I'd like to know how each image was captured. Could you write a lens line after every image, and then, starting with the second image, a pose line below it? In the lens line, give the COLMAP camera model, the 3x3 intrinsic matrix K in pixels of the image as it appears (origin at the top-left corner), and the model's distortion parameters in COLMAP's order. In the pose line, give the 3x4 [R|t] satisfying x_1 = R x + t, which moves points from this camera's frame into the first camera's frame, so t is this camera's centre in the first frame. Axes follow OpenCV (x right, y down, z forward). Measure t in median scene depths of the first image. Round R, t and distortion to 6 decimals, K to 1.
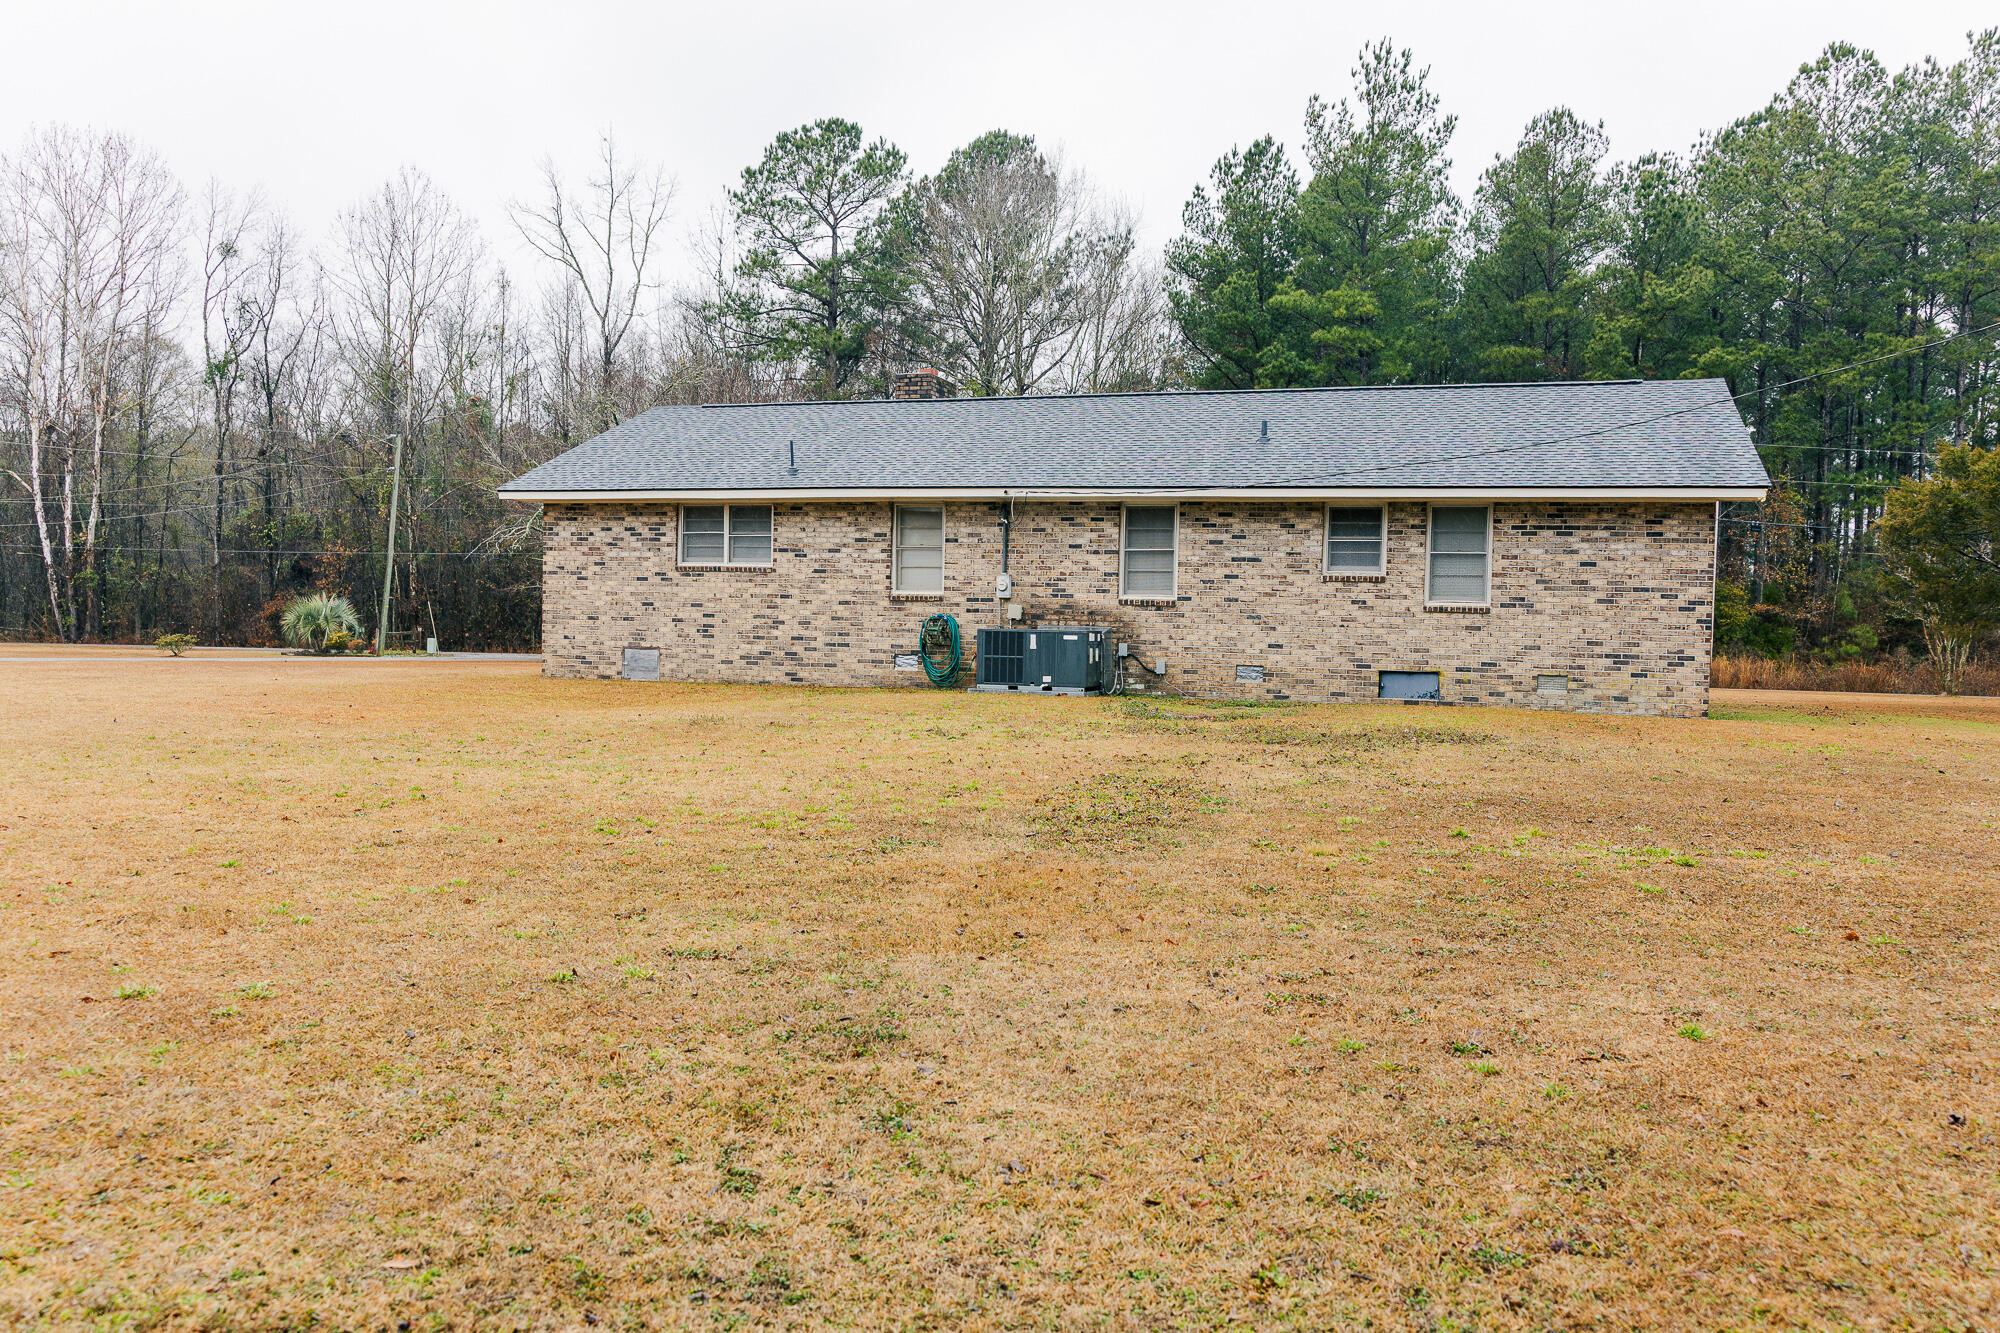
lens RADIAL K [[1555.4, 0, 1000.0], [0, 1555.4, 666.5], [0, 0, 1]] dist [0.017946, 0.001940]
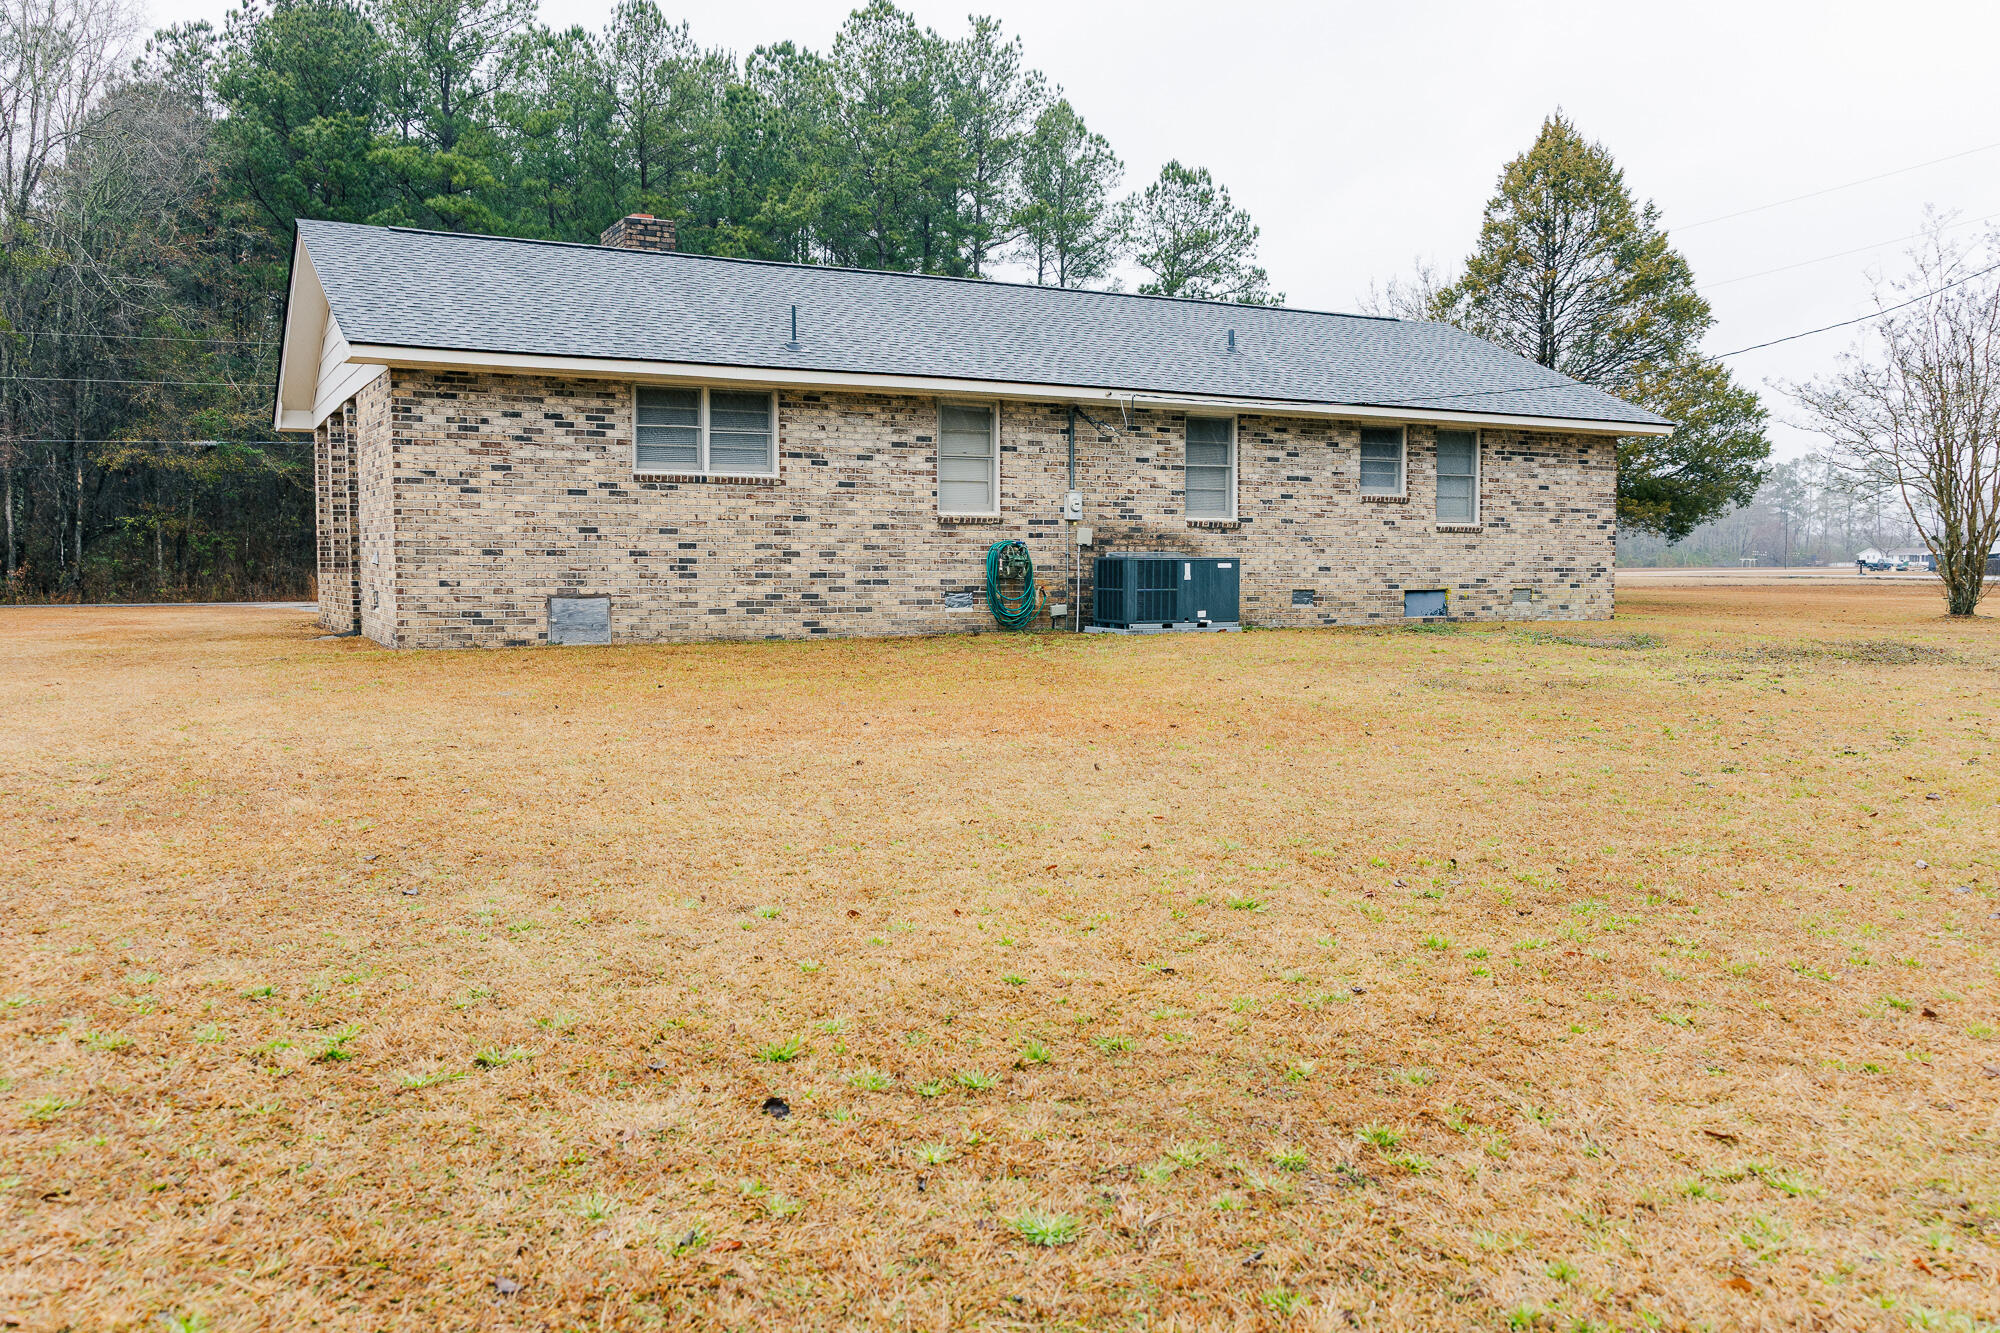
lens RADIAL K [[1555.4, 0, 1000.0], [0, 1555.4, 666.5], [0, 0, 1]] dist [0.017946, 0.001940]
pose [[0.712486, -0.071111, 0.698073, -0.615076], [0.028917, 0.996982, 0.072047, -0.026675], [-0.701090, -0.031146, 0.712392, 0.425652]]
